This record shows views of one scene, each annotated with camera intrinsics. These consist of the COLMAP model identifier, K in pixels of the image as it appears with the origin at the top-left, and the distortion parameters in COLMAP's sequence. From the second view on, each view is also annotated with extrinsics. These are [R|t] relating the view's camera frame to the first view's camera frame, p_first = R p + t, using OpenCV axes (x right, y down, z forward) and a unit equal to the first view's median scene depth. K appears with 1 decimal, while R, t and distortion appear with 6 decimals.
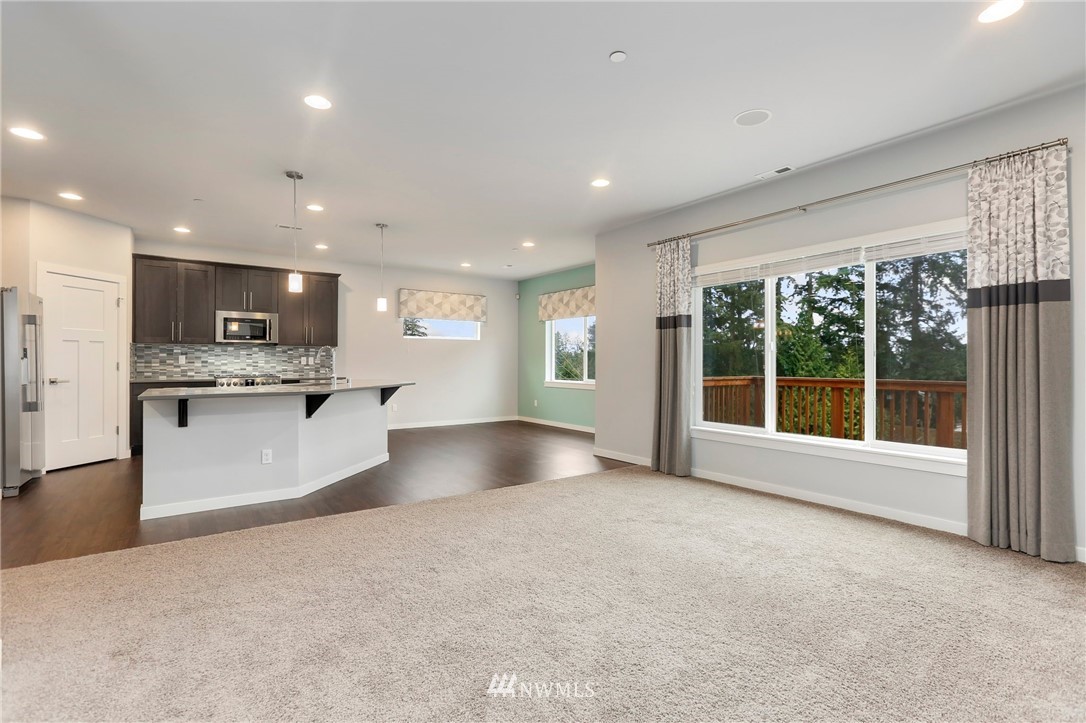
lens RADIAL K [[507.7, 0, 538.1], [0, 507.7, 360.2], [0, 0, 1]] dist [-0.027440, 0.013759]
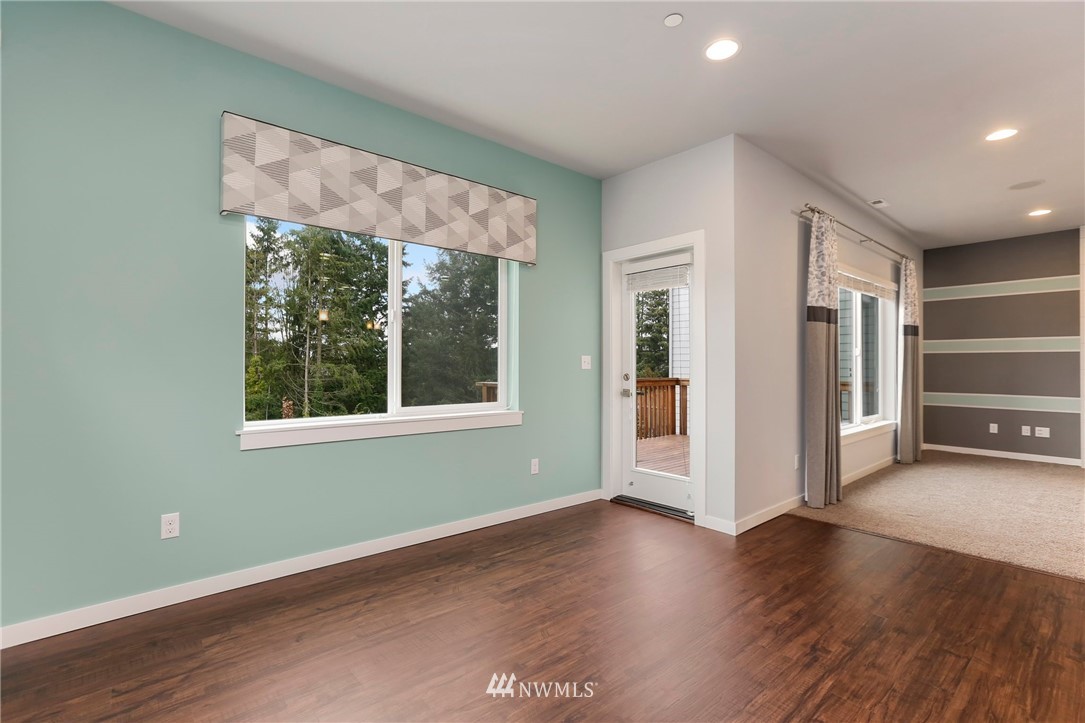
lens RADIAL K [[507.2, 0, 539.3], [0, 507.2, 360.6], [0, 0, 1]] dist [-0.027440, 0.013759]
pose [[-0.095703, -0.000247, 0.995410, -0.282691], [-0.011618, 0.999932, -0.000869, 0.000990], [-0.995342, -0.011648, -0.095699, 0.877398]]
